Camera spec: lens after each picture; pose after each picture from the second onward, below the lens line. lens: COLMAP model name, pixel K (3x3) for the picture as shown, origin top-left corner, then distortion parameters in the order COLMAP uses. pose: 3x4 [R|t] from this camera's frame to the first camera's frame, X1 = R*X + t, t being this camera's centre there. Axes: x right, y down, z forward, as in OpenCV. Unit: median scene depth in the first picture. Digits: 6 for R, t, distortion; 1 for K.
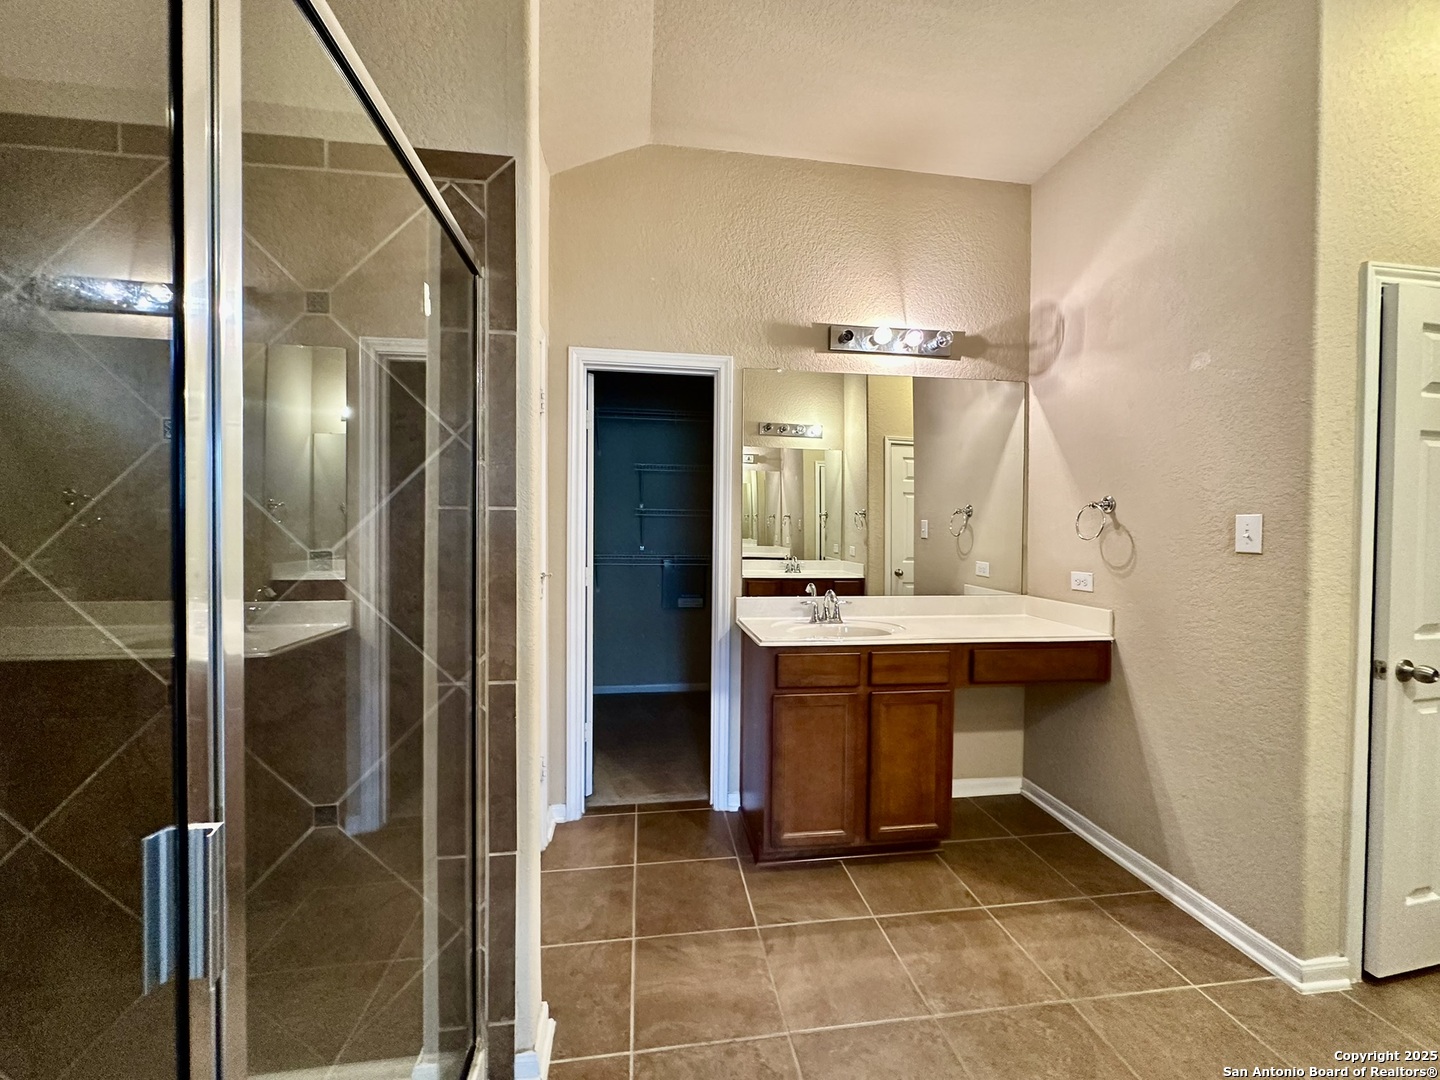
lens RADIAL K [[575.8, 0, 720.9], [0, 575.8, 535.8], [0, 0, 1]] dist [-0.003420, 0.000754]
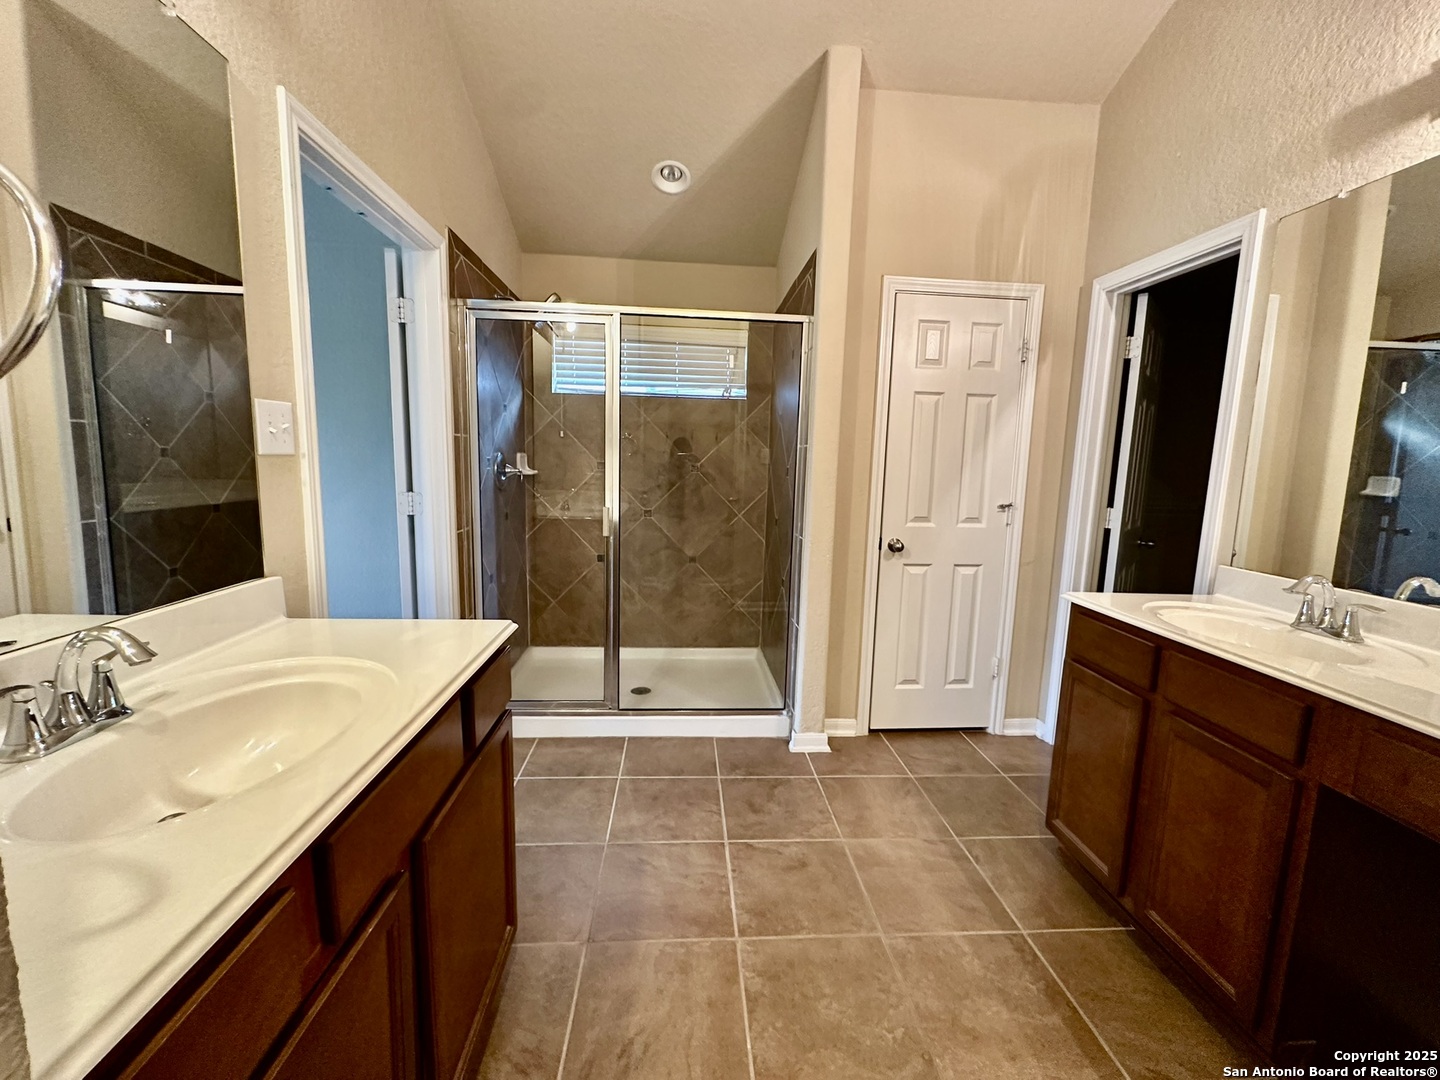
lens RADIAL K [[575.8, 0, 720.9], [0, 575.8, 535.8], [0, 0, 1]] dist [-0.003420, 0.000754]
pose [[-0.068064, 0.120787, -0.990342, 0.970562], [-0.051453, 0.990898, 0.124391, 0.019183], [0.996353, 0.059423, -0.061230, 0.544564]]
